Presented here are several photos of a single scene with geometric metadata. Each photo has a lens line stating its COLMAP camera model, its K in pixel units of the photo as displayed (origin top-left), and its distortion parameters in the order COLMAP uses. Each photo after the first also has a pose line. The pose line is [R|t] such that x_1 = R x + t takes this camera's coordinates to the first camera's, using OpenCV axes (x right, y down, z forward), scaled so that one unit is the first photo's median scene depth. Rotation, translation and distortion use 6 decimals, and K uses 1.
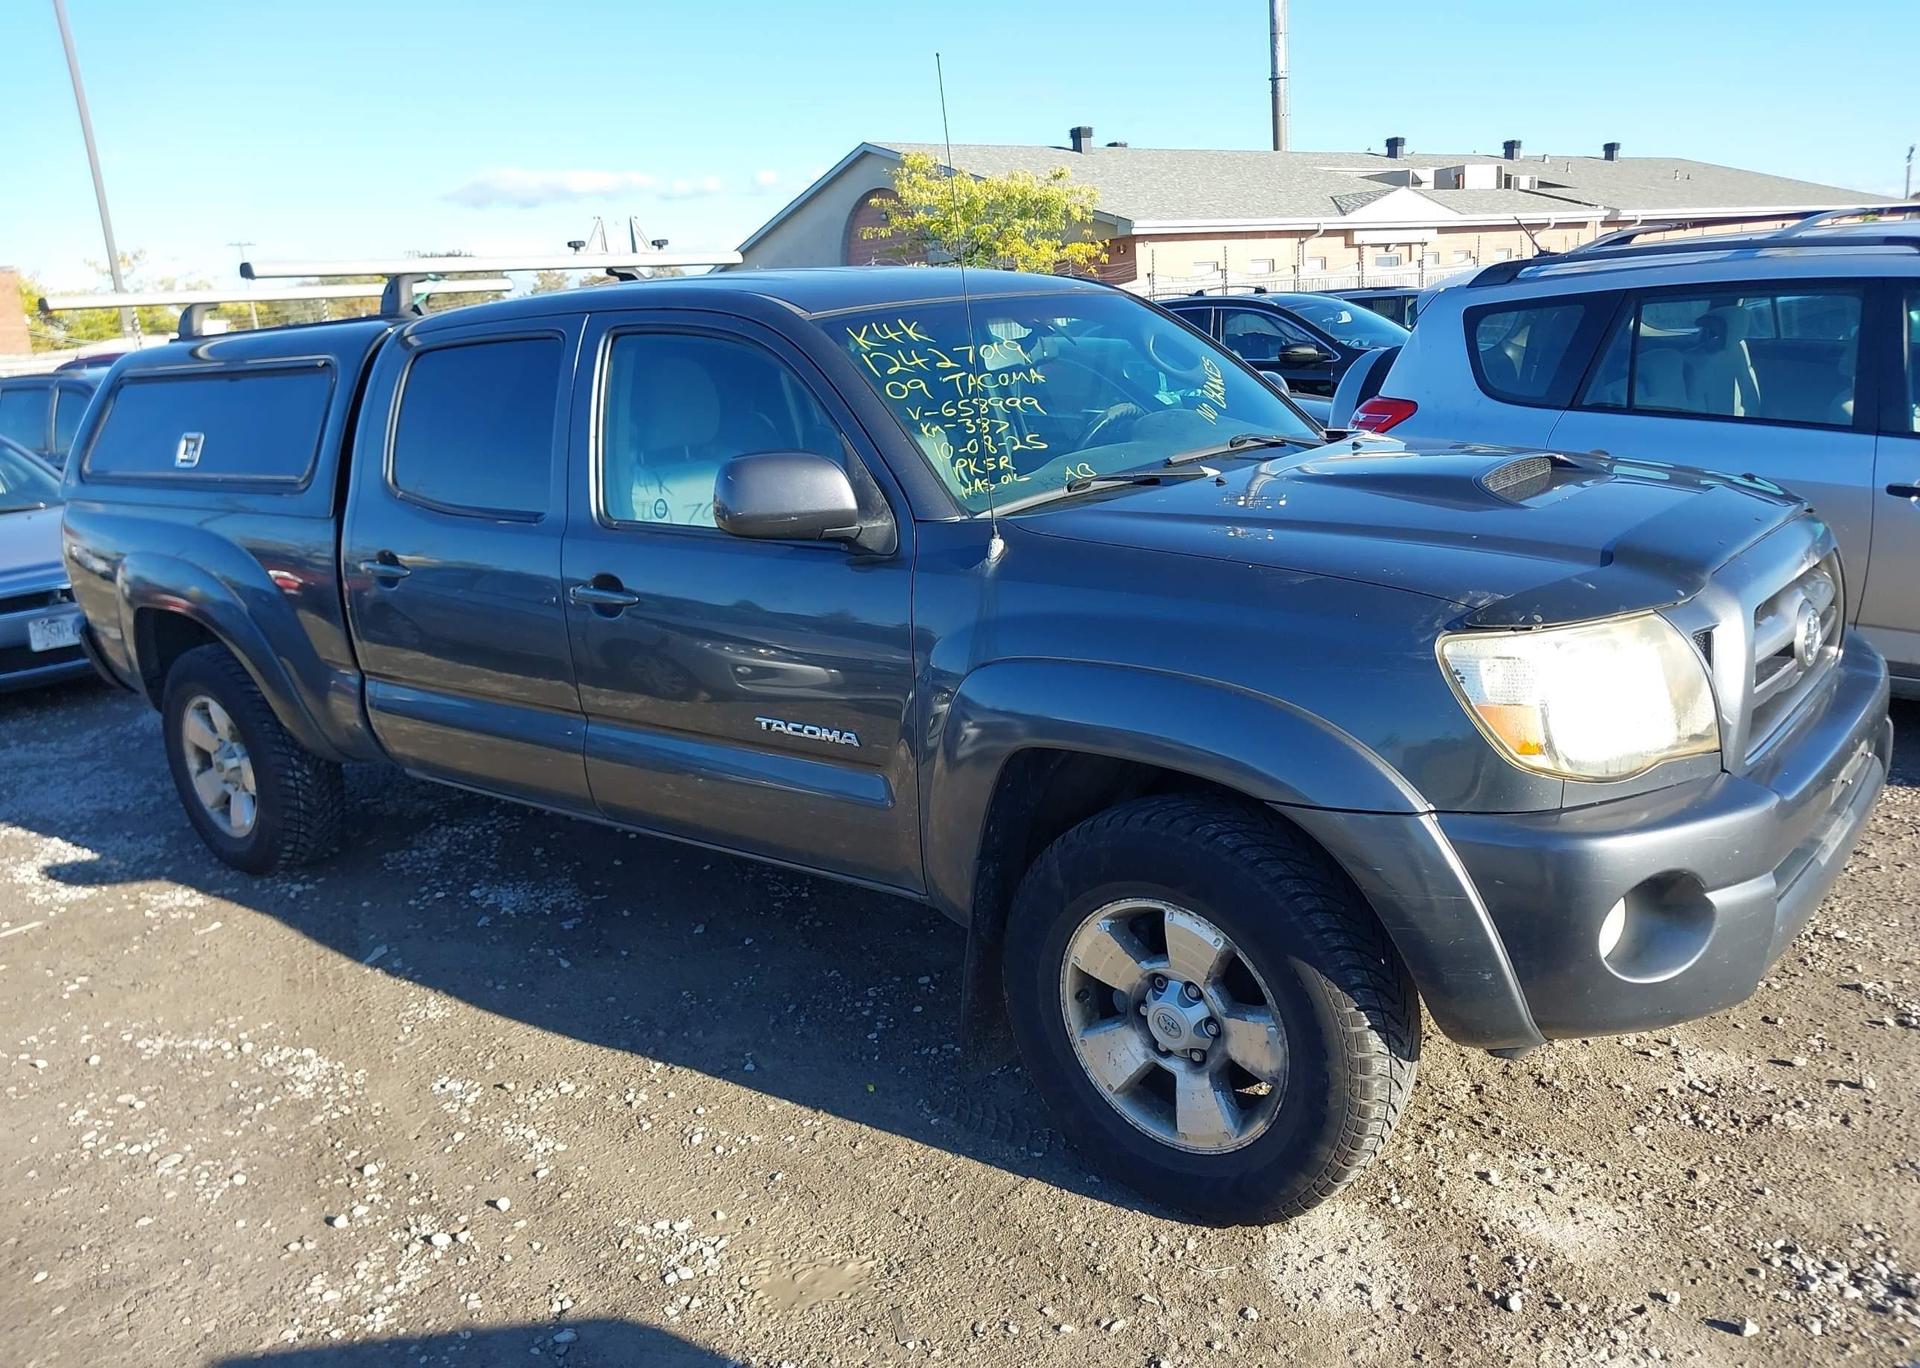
lens RADIAL K [[1550.7, 0, 937.7], [0, 1550.7, 673.9], [0, 0, 1]] dist [0.012459, -0.003290]
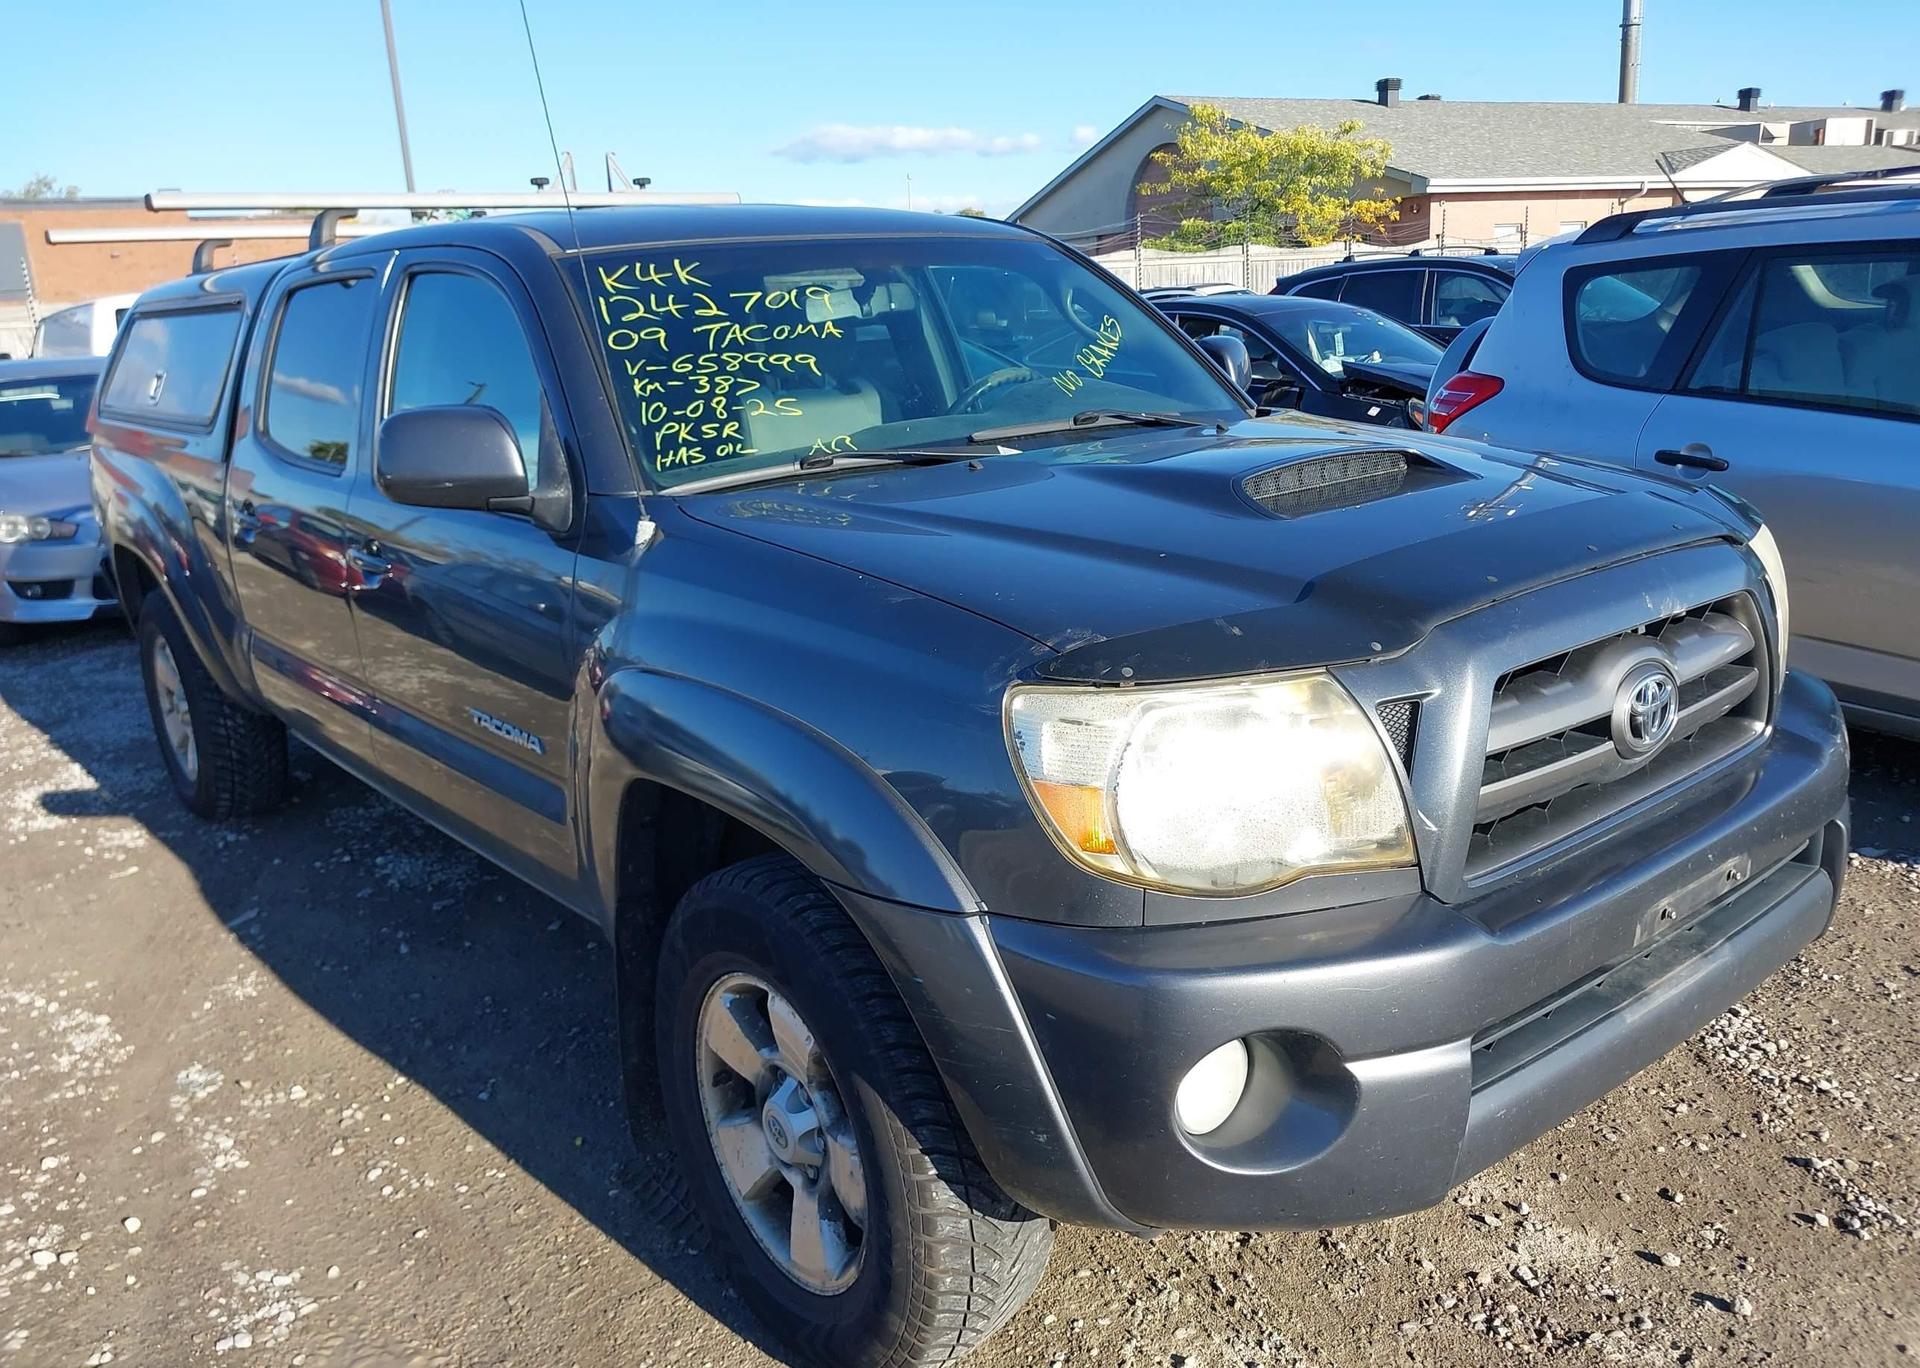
lens RADIAL K [[1550.7, 0, 937.7], [0, 1550.7, 673.9], [0, 0, 1]] dist [0.012459, -0.003290]
pose [[0.980903, 0.066403, -0.182812, 0.255979], [-0.061830, 0.997617, 0.030608, -0.029723], [0.184409, -0.018720, 0.982671, 0.153586]]
